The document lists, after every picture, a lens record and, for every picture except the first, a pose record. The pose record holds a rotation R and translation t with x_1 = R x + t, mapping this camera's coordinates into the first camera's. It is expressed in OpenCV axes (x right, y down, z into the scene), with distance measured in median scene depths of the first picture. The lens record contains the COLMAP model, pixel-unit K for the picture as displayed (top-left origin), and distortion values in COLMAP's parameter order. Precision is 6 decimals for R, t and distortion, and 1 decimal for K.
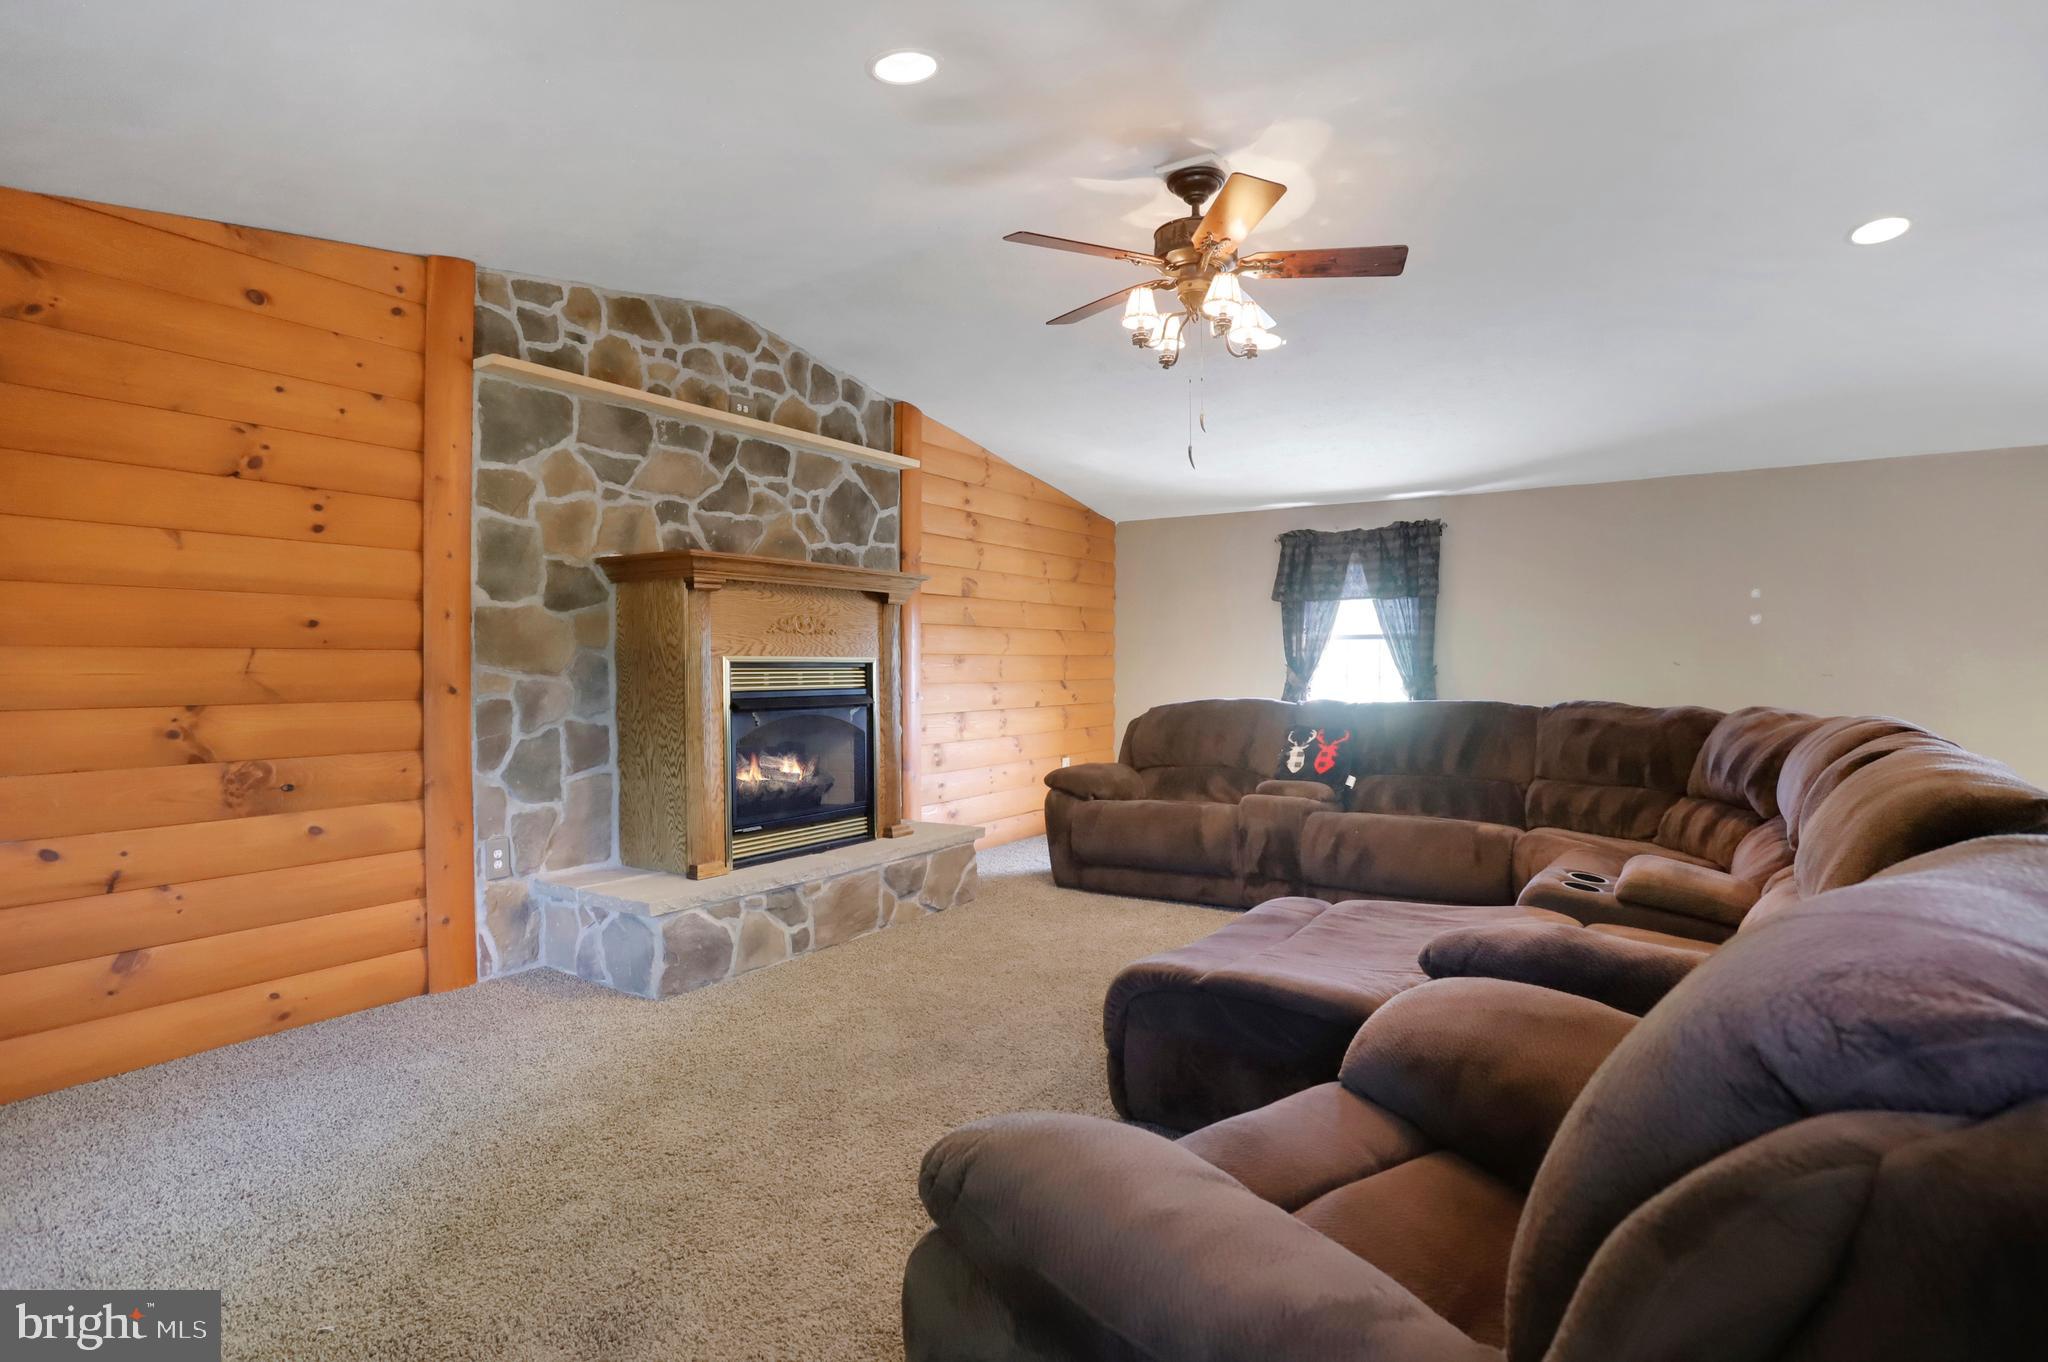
lens RADIAL K [[1053.2, 0, 1055.6], [0, 1053.2, 650.0], [0, 0, 1]] dist [-0.047245, 0.001125]
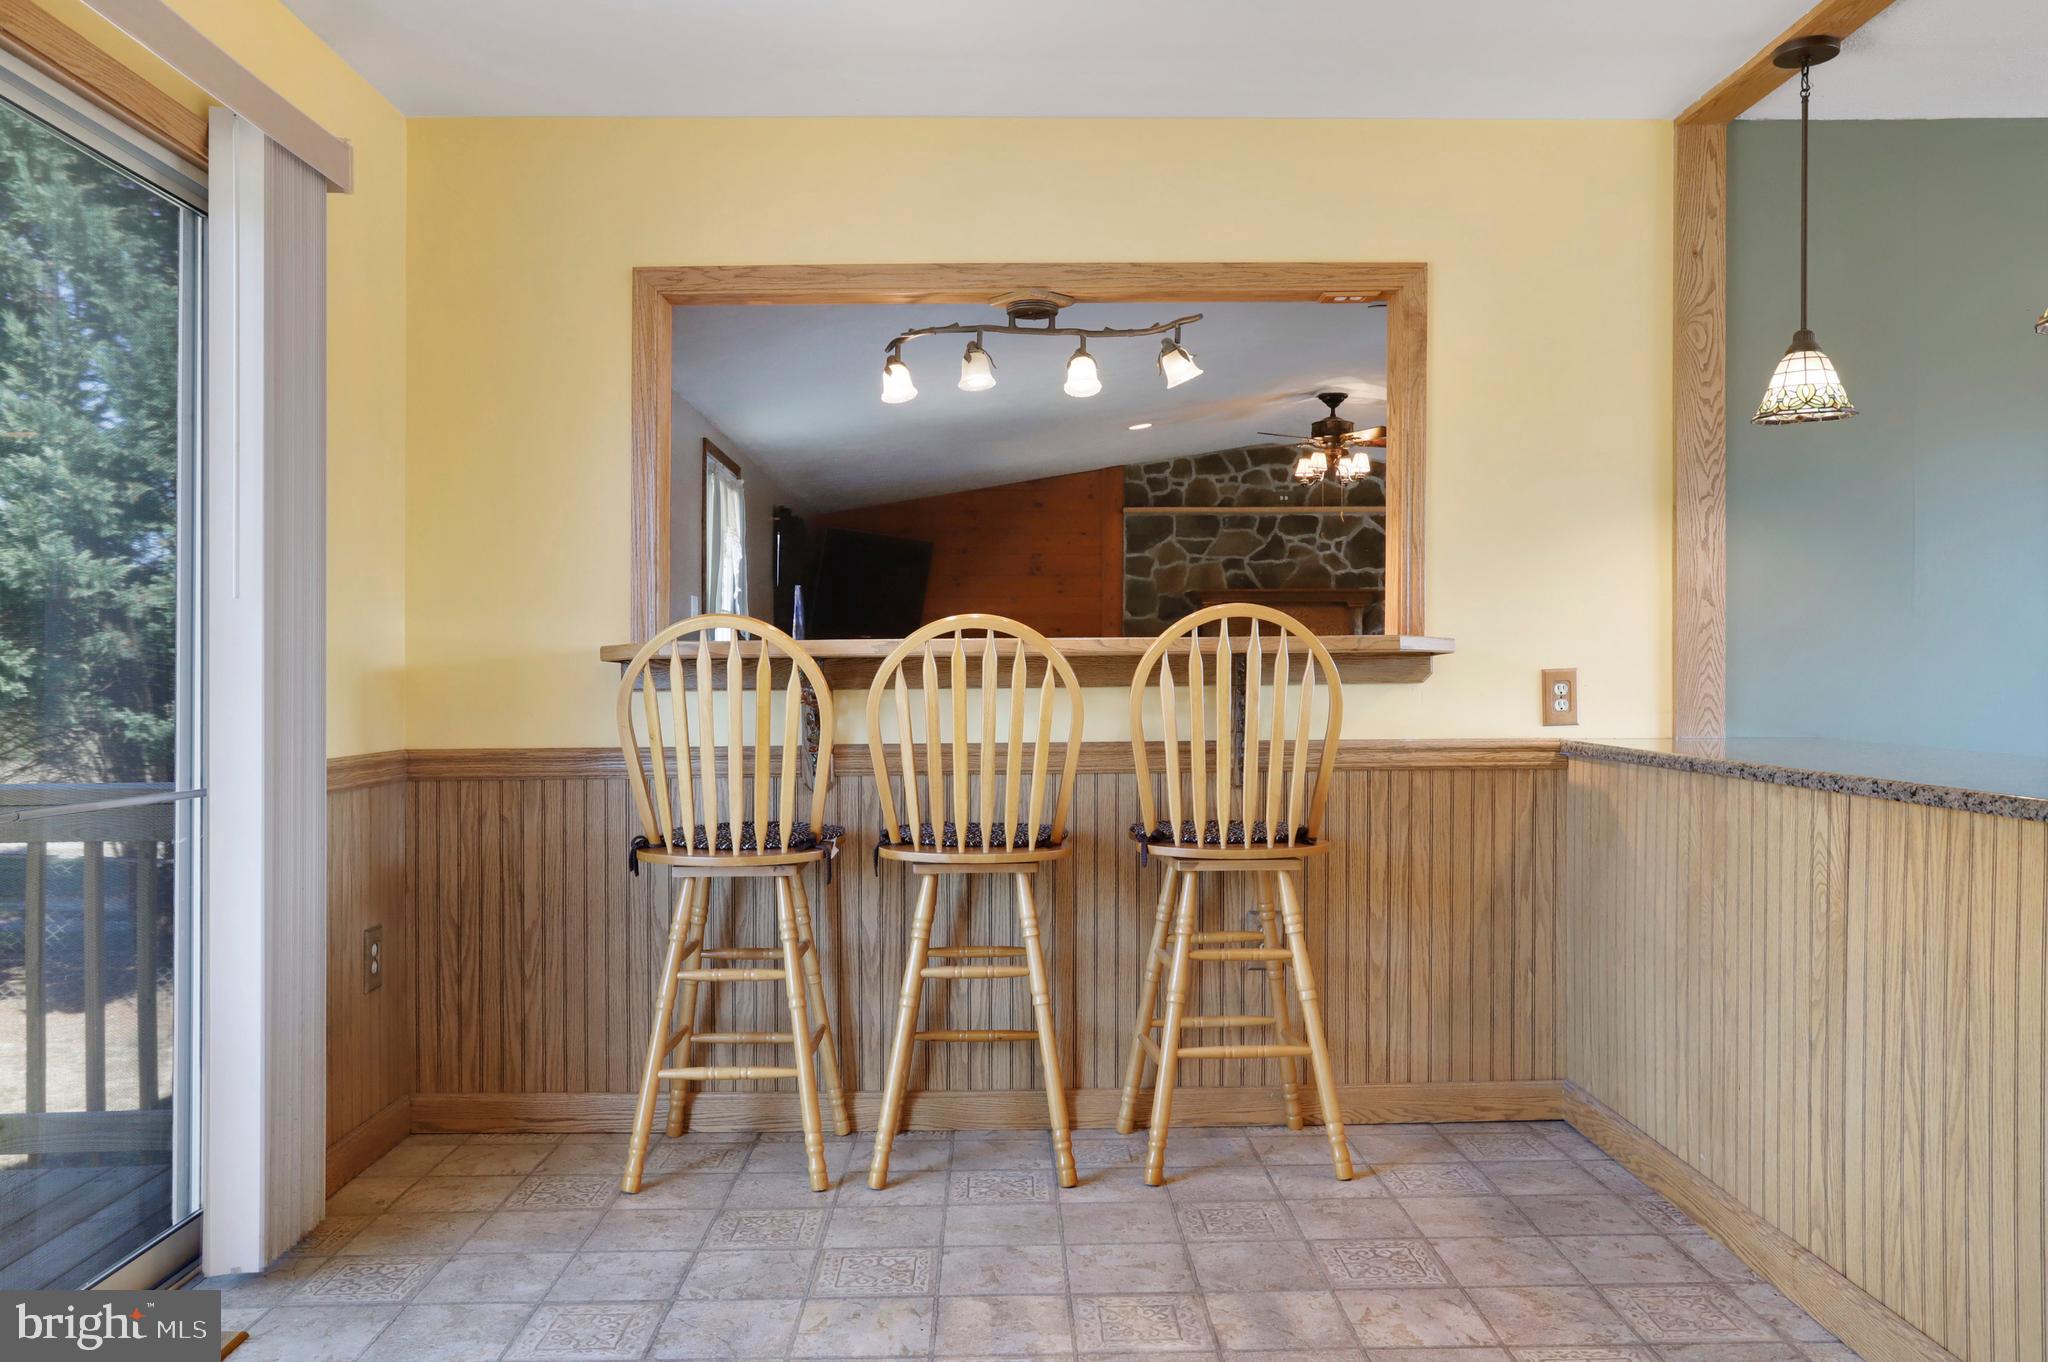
lens RADIAL K [[1536.5, 0, 1024.0], [0, 1536.5, 681.0], [0, 0, 1]] dist [-0.002543, 0.076016]
pose [[0.528712, 0.005288, -0.848785, 1.807250], [0.013155, 0.999809, 0.014423, 0.033789], [0.848699, -0.018792, 0.528541, -0.795466]]
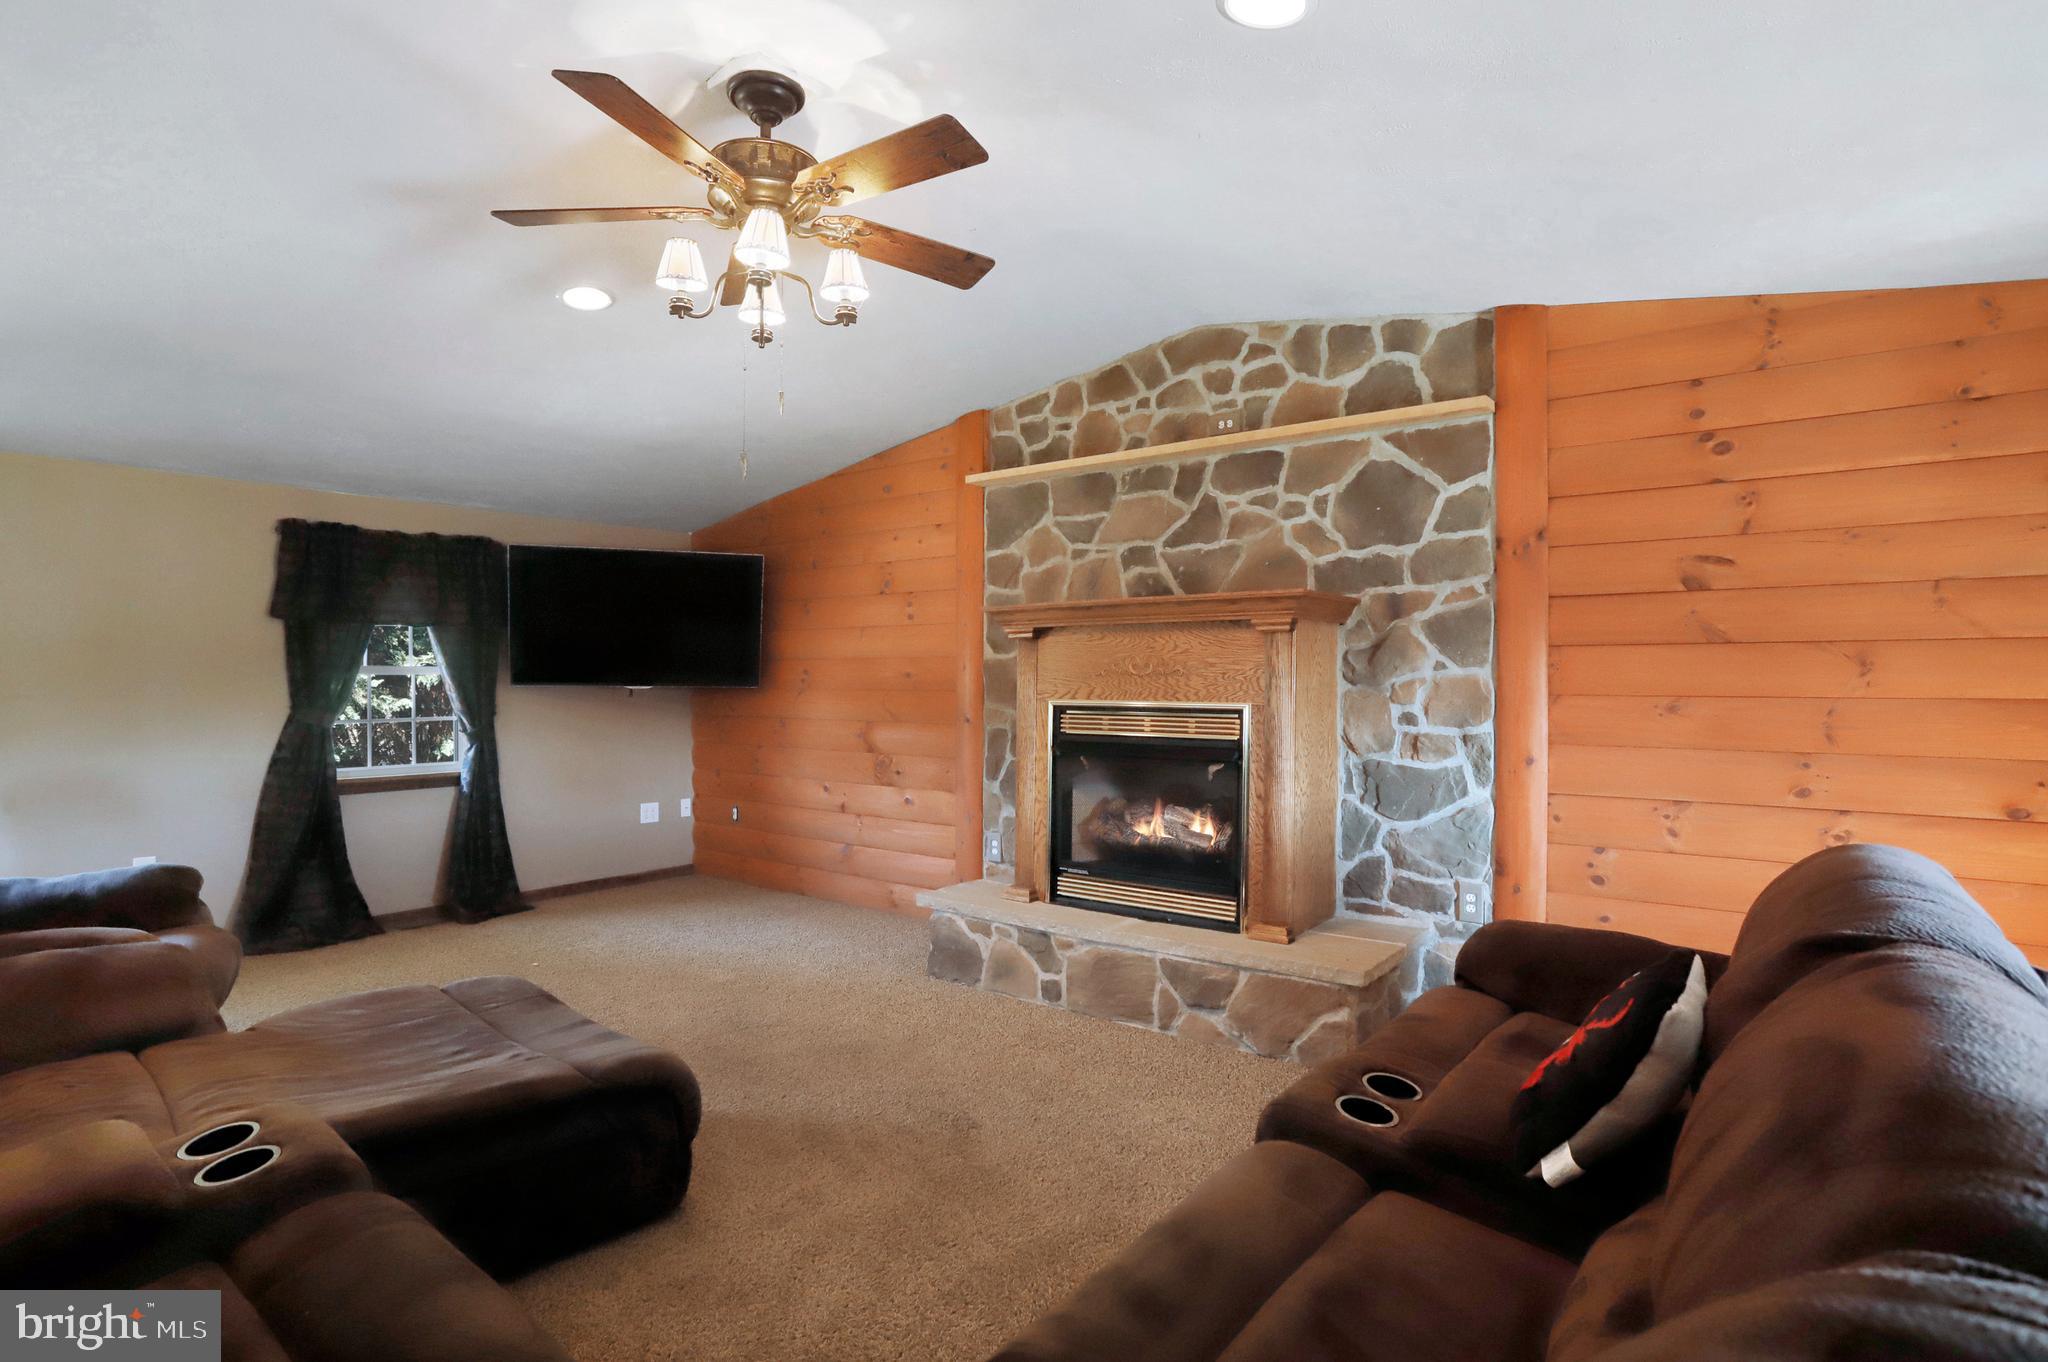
lens RADIAL K [[1013.5, 0, 1035.5], [0, 1013.5, 686.8], [0, 0, 1]] dist [-0.073070, 0.035098]
pose [[-0.097482, 0.006425, -0.995217, 0.646803], [0.010656, 0.999929, 0.005411, -0.010354], [0.995180, -0.010077, -0.097543, 1.010144]]
